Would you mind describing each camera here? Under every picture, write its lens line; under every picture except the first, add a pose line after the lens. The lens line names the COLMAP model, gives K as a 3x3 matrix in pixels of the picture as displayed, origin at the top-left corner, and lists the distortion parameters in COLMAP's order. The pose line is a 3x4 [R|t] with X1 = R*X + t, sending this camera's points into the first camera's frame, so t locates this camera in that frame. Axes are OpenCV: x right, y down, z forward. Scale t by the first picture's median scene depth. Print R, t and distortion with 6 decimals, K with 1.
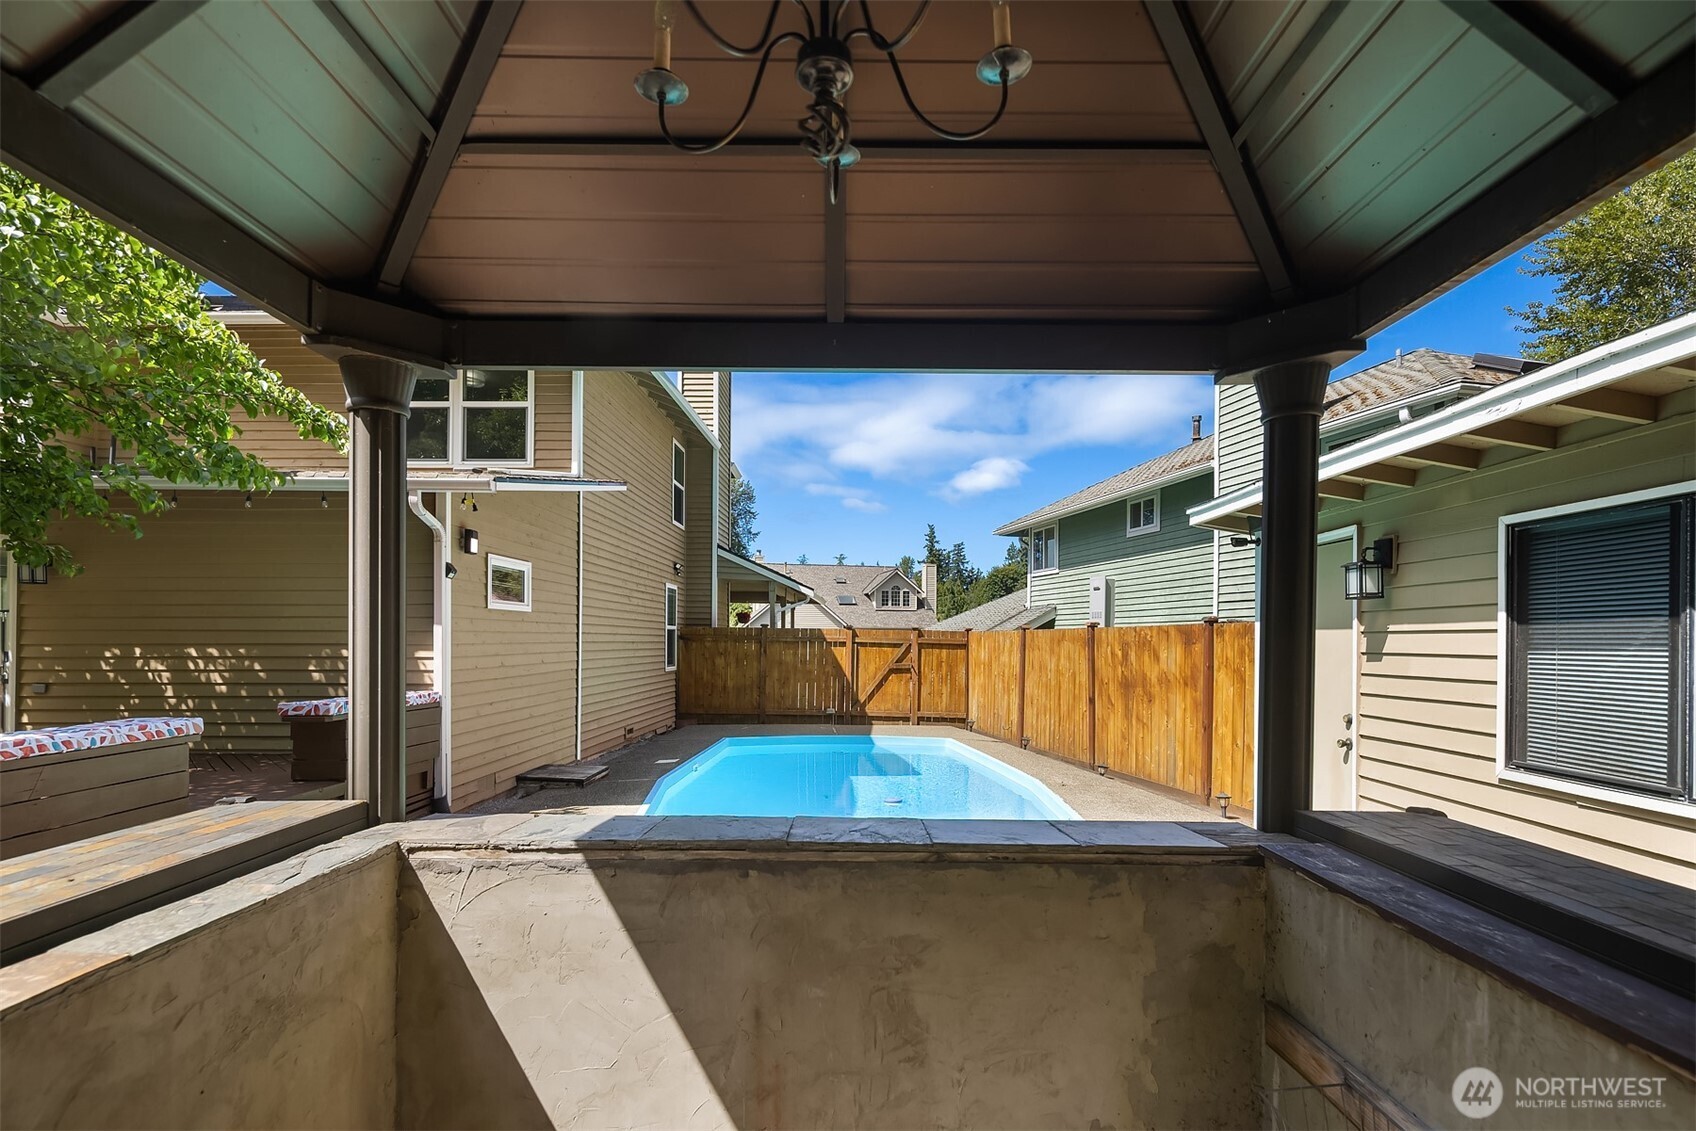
lens RADIAL K [[818.2, 0, 850.6], [0, 818.2, 635.8], [0, 0, 1]] dist [0.001384, 0.000349]
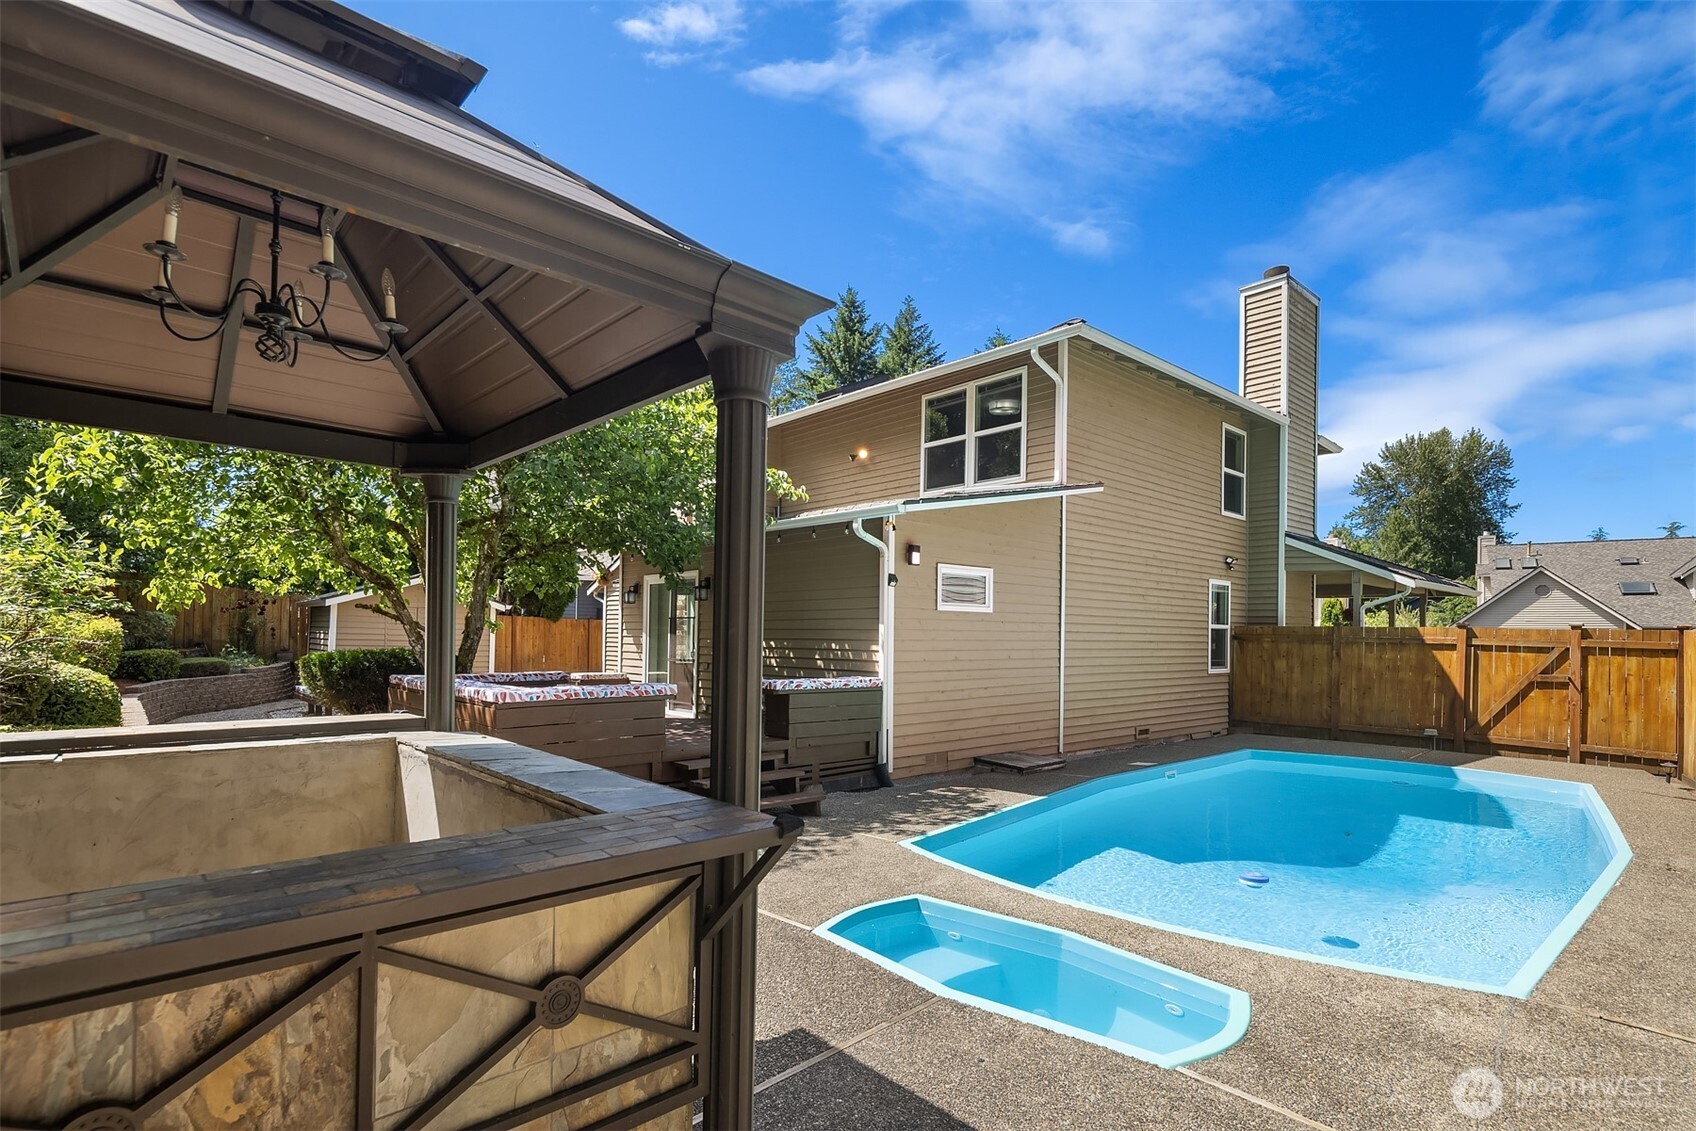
lens RADIAL K [[818.2, 0, 850.6], [0, 818.2, 635.8], [0, 0, 1]] dist [0.001384, 0.000349]
pose [[0.676222, 0.002990, -0.736692, 0.260839], [-0.004321, 0.999991, 0.000092, 0.002777], [0.736686, 0.003121, 0.676228, 0.086950]]
